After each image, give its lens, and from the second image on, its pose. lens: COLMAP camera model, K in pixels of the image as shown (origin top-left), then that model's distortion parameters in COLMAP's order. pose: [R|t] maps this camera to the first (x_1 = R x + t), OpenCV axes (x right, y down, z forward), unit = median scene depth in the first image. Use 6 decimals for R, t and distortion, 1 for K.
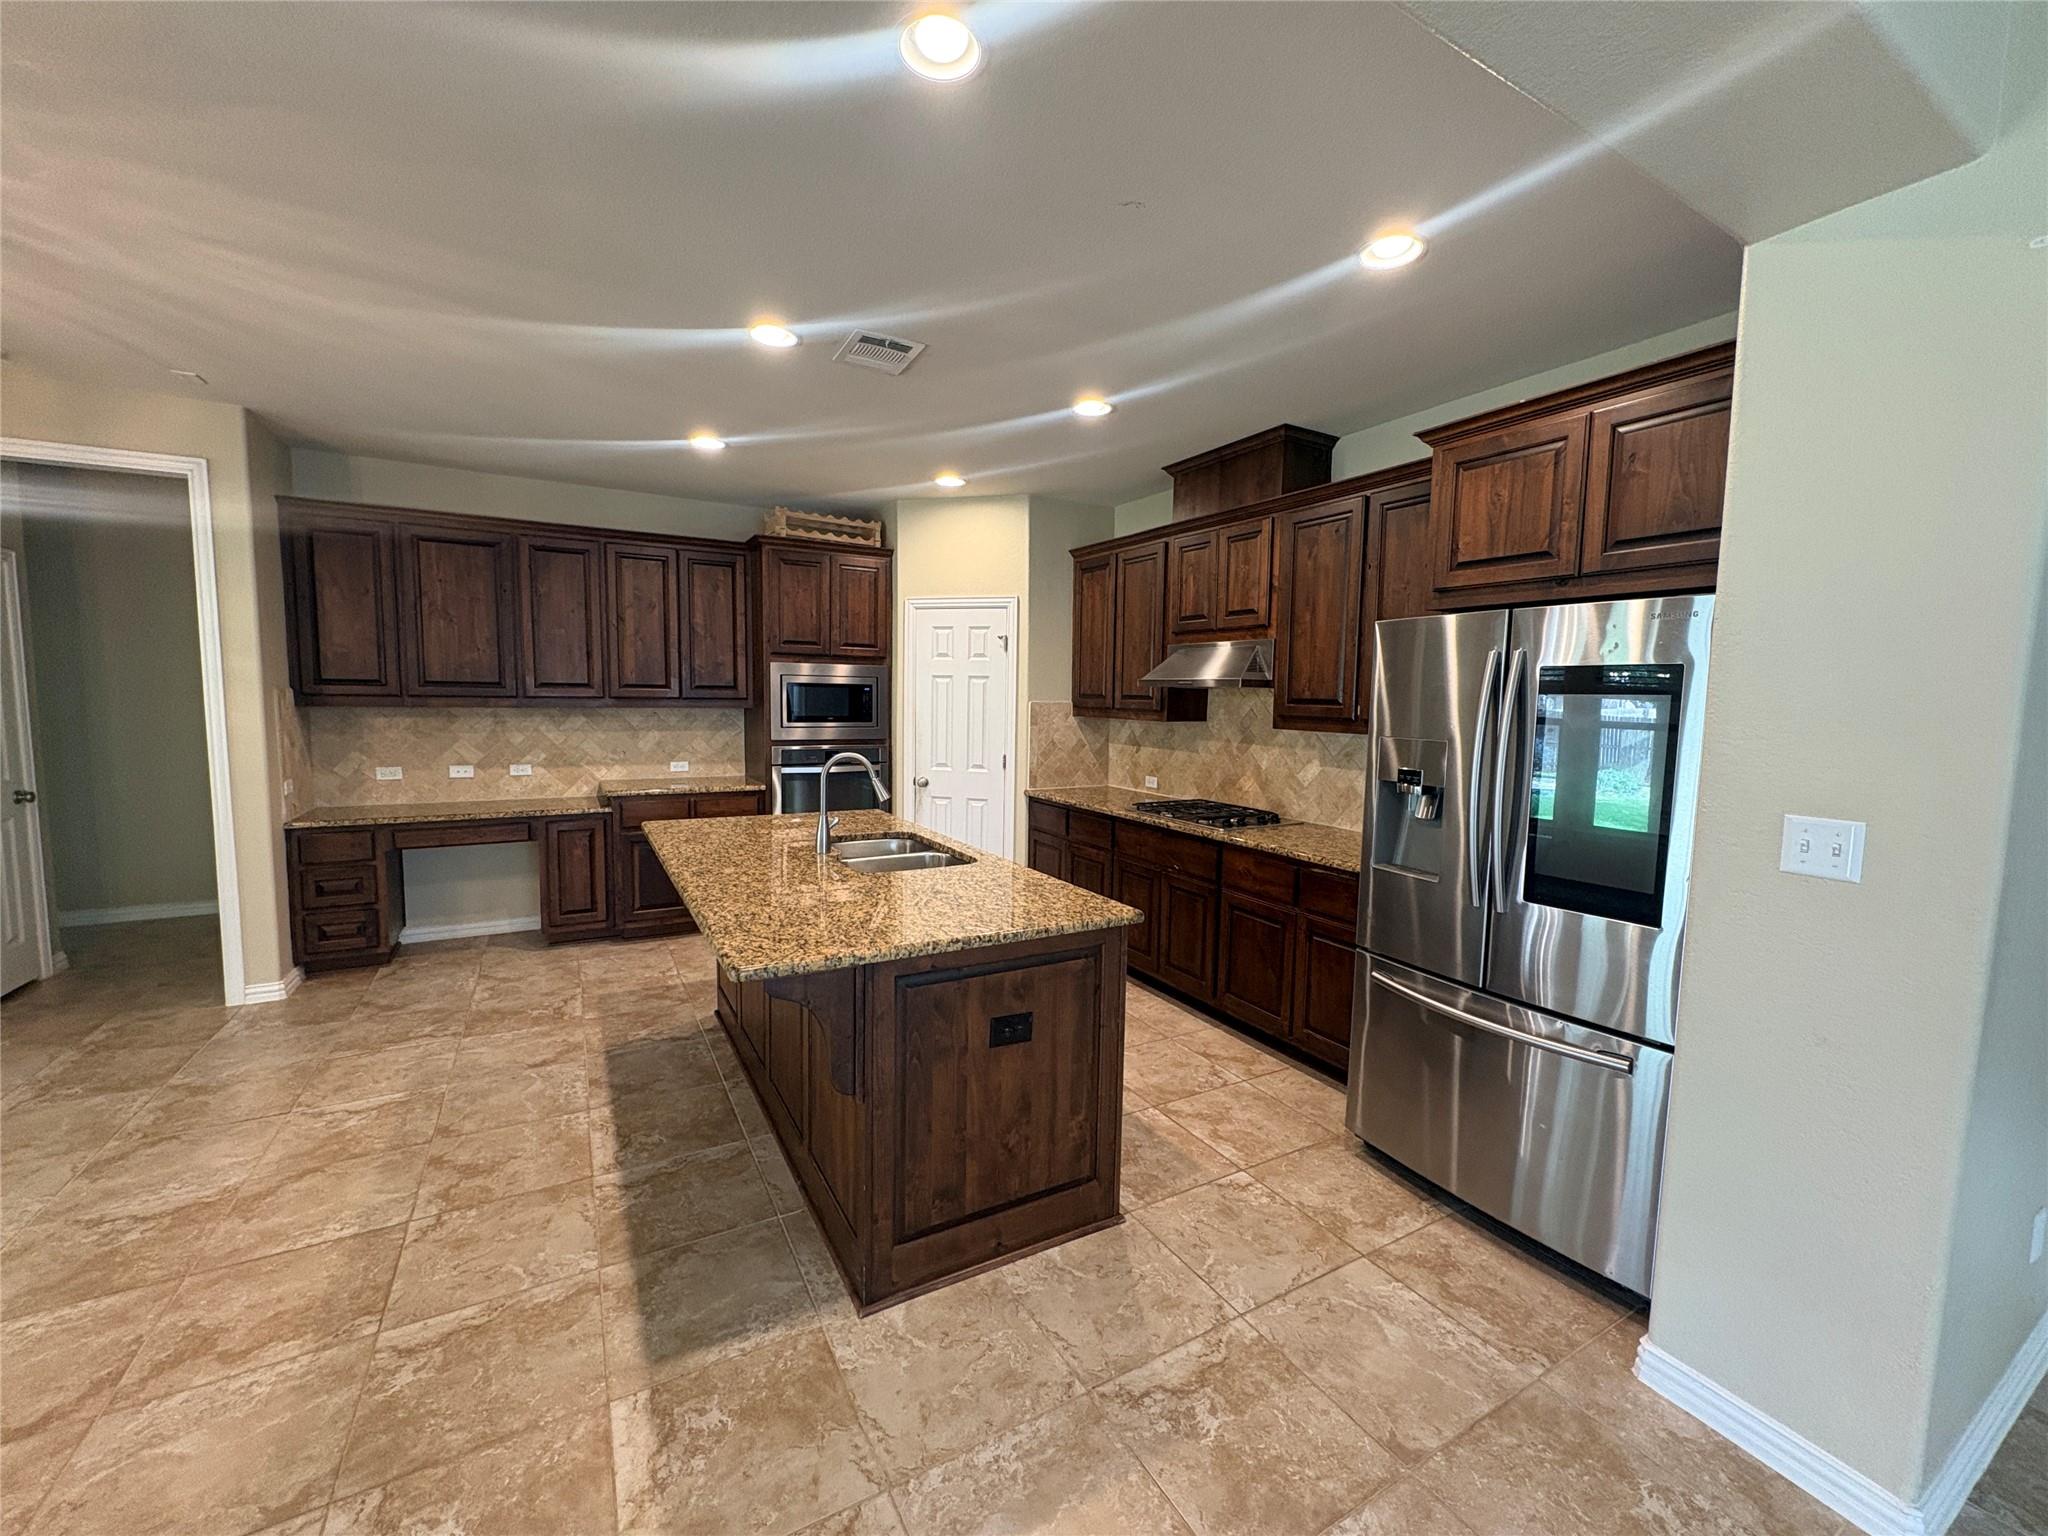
lens RADIAL K [[814.7, 0, 1023.1], [0, 814.7, 764.3], [0, 0, 1]] dist [-0.003133, 0.000606]
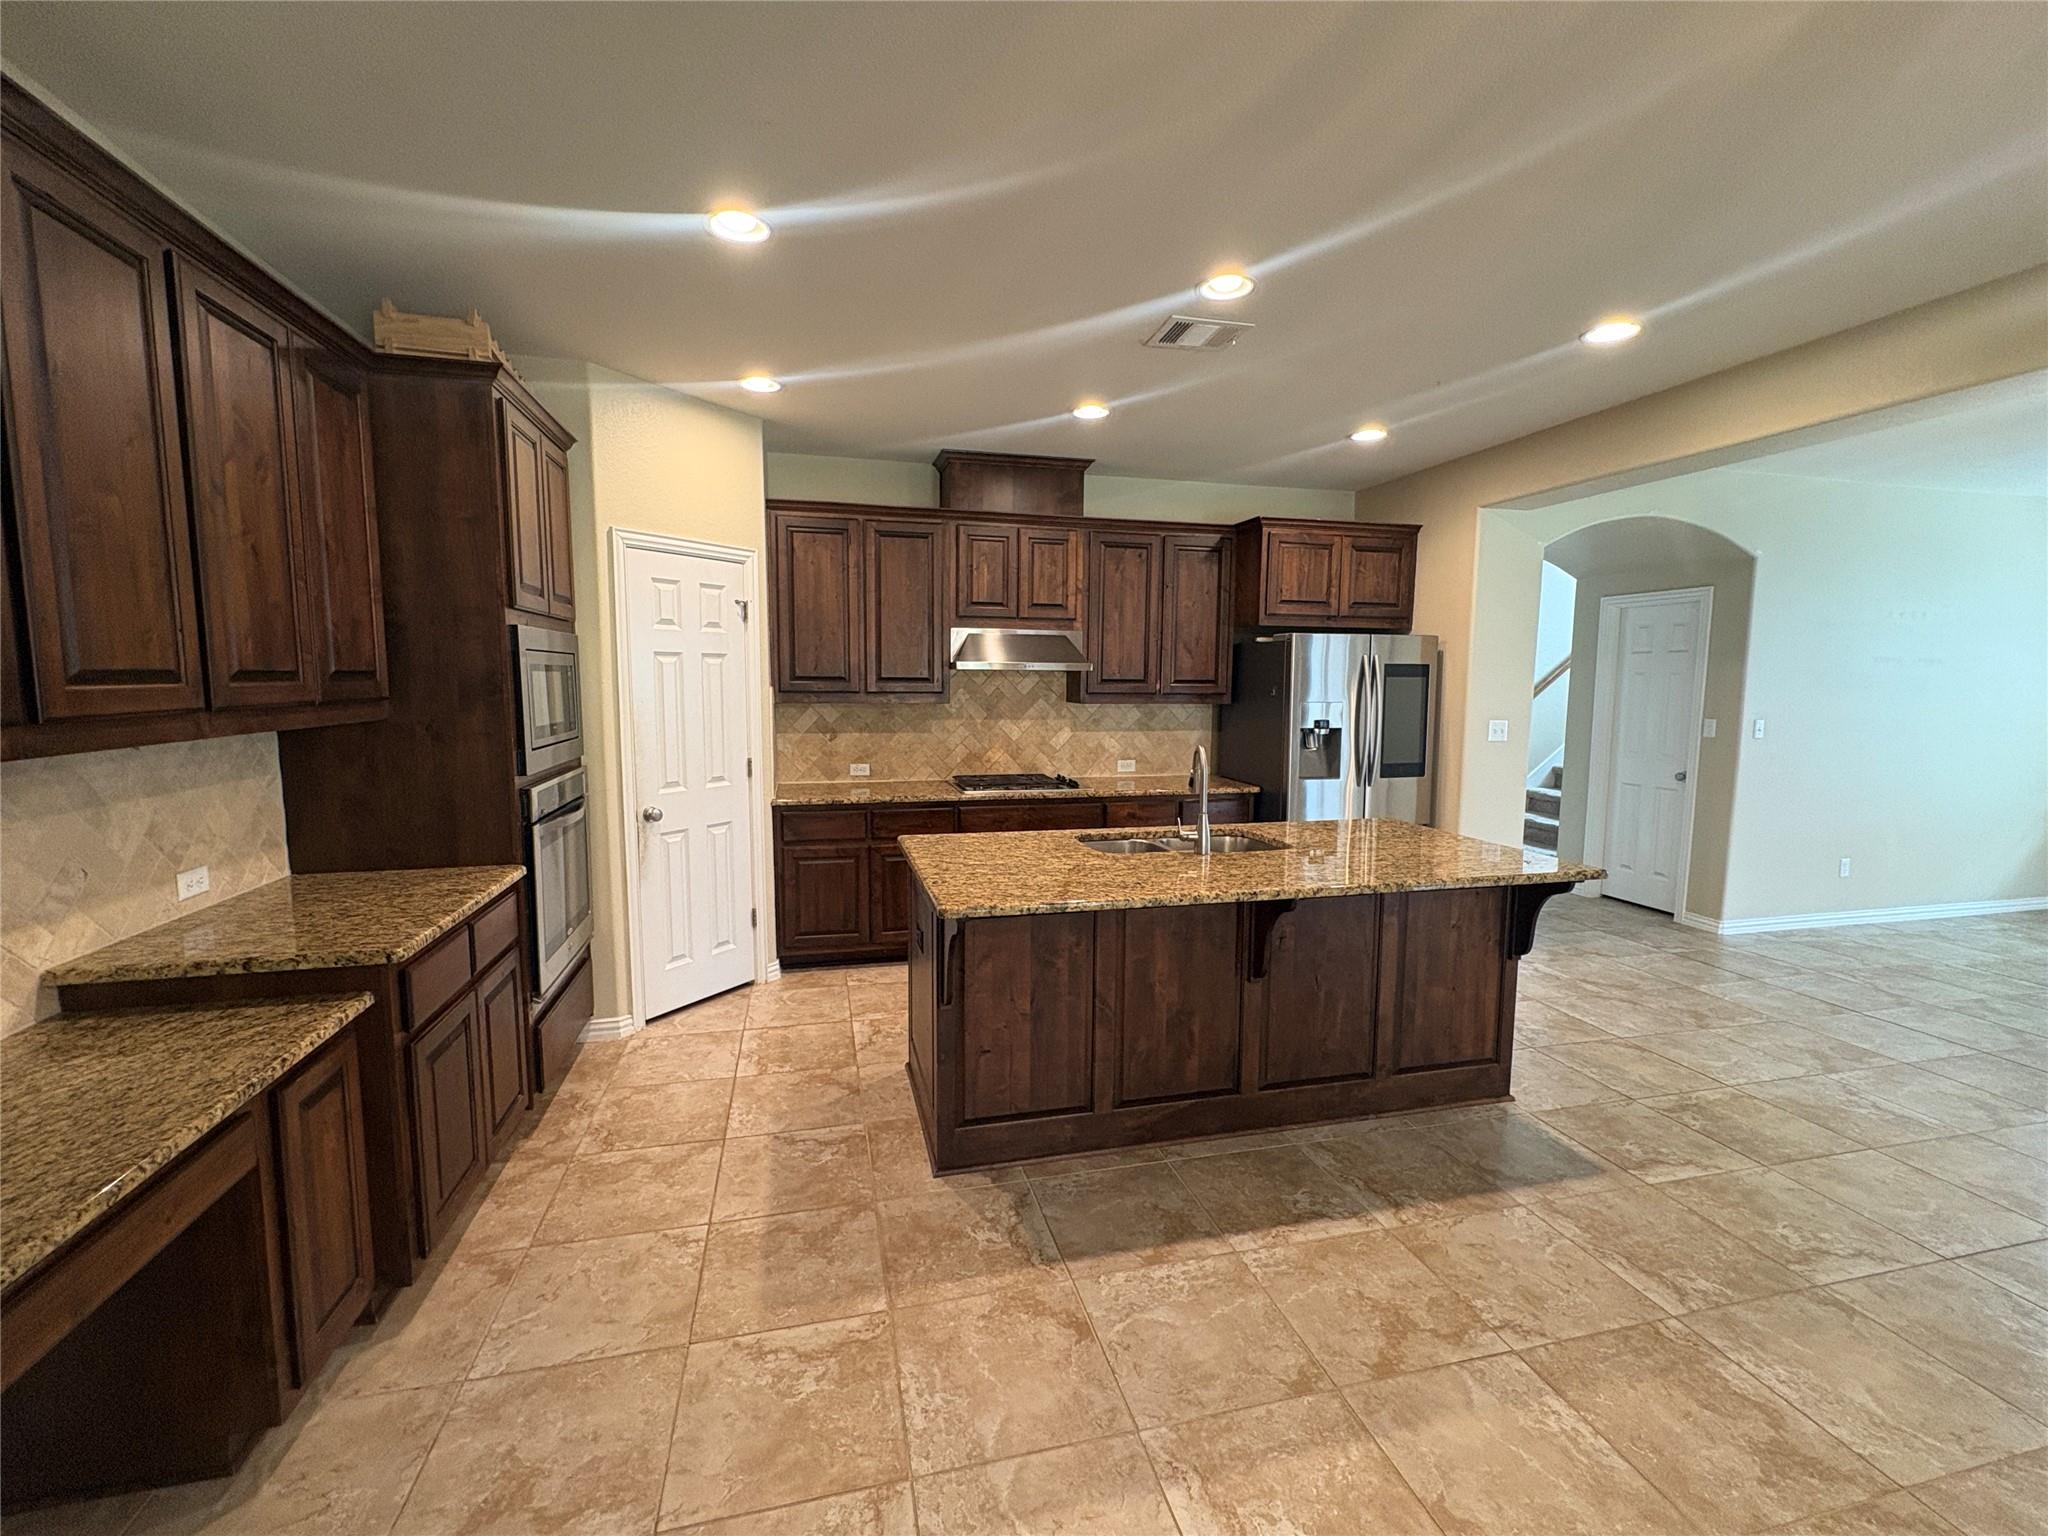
lens RADIAL K [[878.1, 0, 1021.1], [0, 878.1, 759.7], [0, 0, 1]] dist [0.001334, -0.000610]
pose [[0.269559, -0.107234, 0.956995, -1.274279], [0.081323, 0.992766, 0.088335, -0.107319], [-0.959544, 0.054014, 0.276330, 0.918769]]
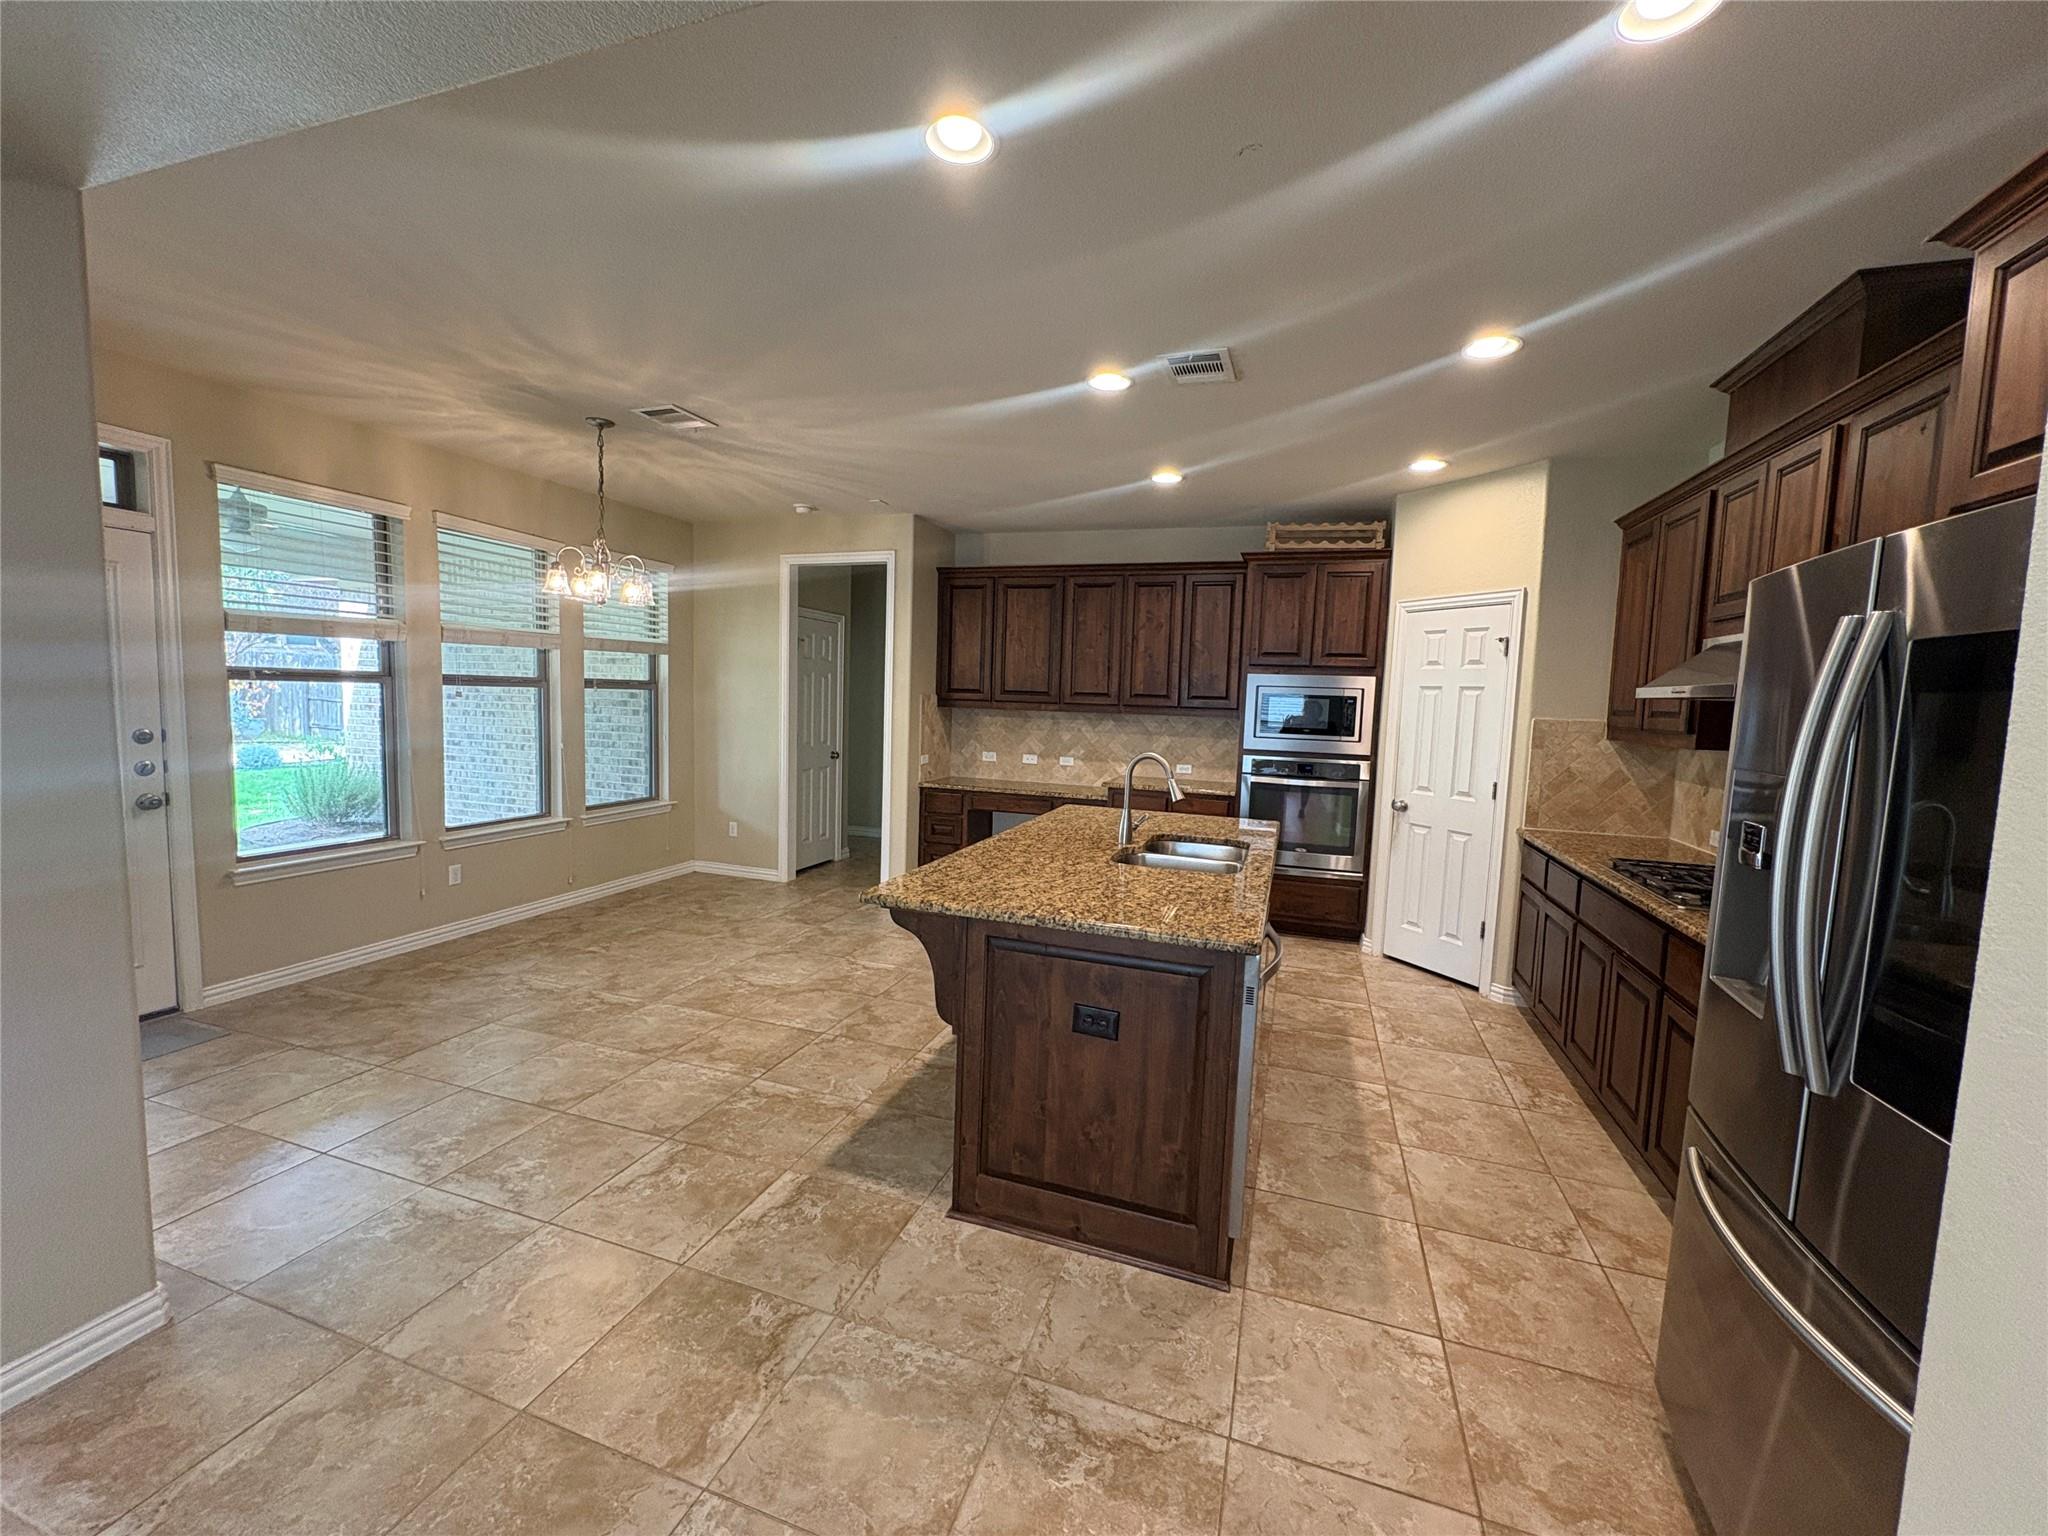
lens RADIAL K [[814.7, 0, 1021.9], [0, 814.7, 765.1], [0, 0, 1]] dist [-0.003133, 0.000606]
pose [[0.663201, 0.068967, -0.745257, 0.467308], [-0.087281, 0.996078, 0.014508, 0.000813], [0.743335, 0.055425, 0.666619, 0.170120]]
